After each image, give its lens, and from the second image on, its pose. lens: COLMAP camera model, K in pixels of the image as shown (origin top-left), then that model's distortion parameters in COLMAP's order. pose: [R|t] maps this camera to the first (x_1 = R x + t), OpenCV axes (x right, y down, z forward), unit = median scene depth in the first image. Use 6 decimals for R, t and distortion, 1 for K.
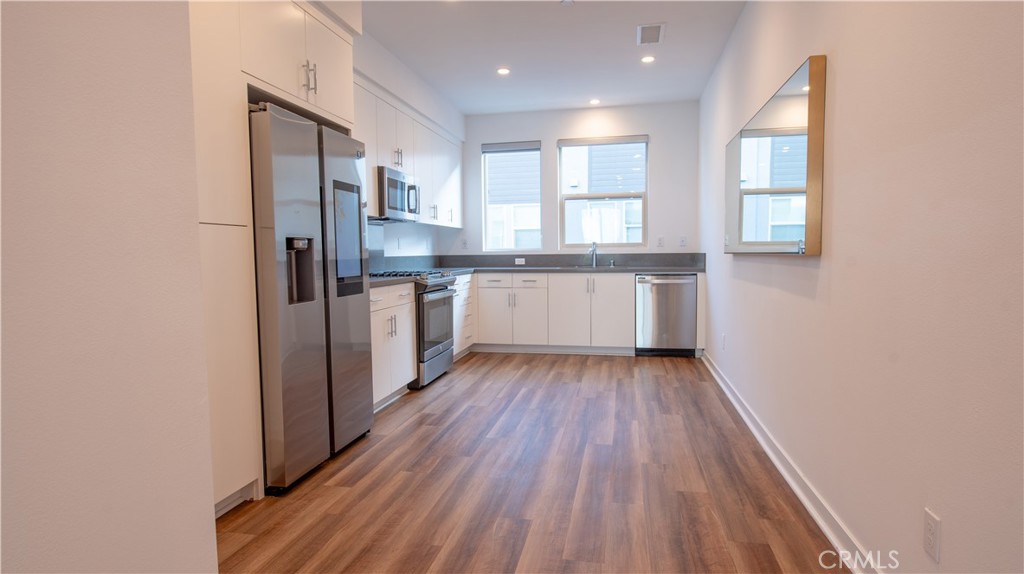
lens RADIAL K [[549.3, 0, 512.0], [0, 549.3, 287.0], [0, 0, 1]] dist [0.006269, -0.000461]
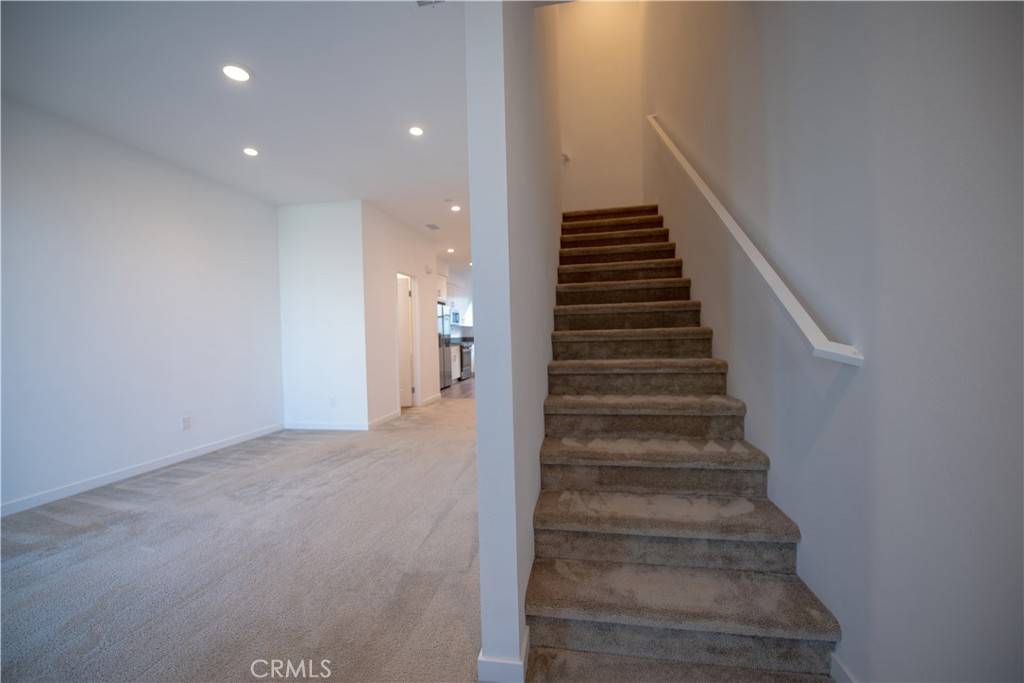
lens RADIAL K [[417.0, 0, 512.0], [0, 417.0, 341.5], [0, 0, 1]] dist [-0.001326, -0.005163]
pose [[0.999430, -0.012793, 0.031251, 0.040433], [0.014377, 0.998594, -0.051028, 0.087999], [-0.030554, 0.051449, 0.998208, -1.271875]]
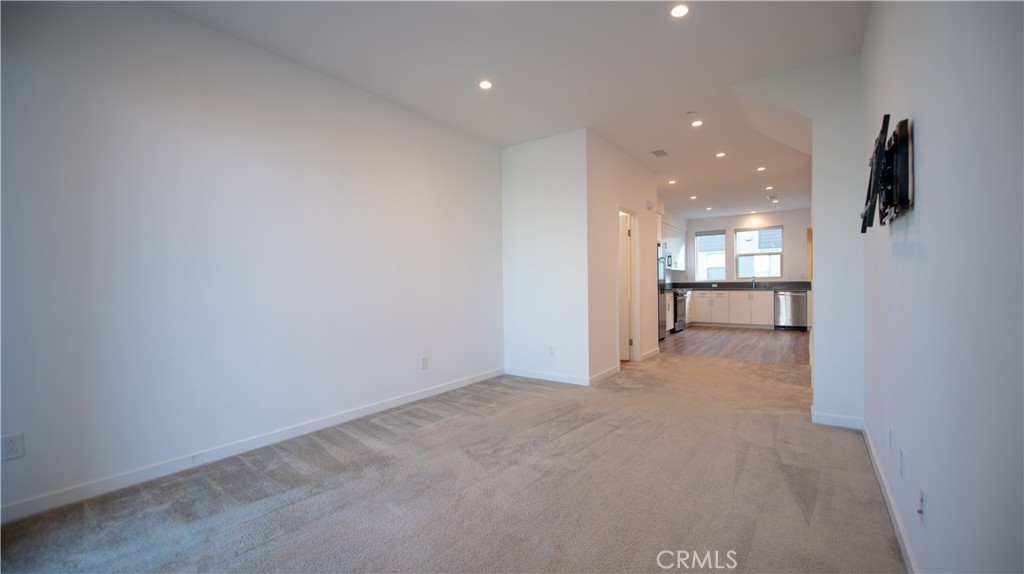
lens RADIAL K [[422.7, 0, 512.0], [0, 422.7, 287.0], [0, 0, 1]] dist [-0.000436, -0.000395]
pose [[0.915257, 0.003557, -0.402855, -0.062635], [-0.025111, 0.998520, -0.048235, 0.081358], [0.402087, 0.054264, 0.913992, -1.156282]]
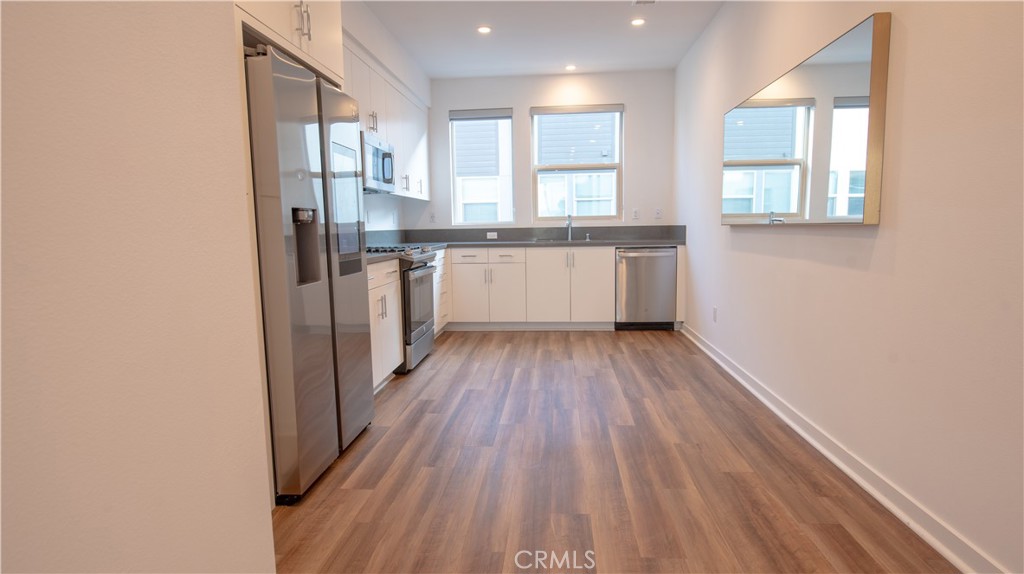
lens RADIAL K [[549.3, 0, 512.0], [0, 549.3, 287.0], [0, 0, 1]] dist [0.006269, -0.000461]
pose [[0.992297, -0.019648, 0.122314, -0.097001], [0.014045, 0.998819, 0.046508, -0.001273], [-0.123084, -0.044432, 0.991401, 0.057358]]
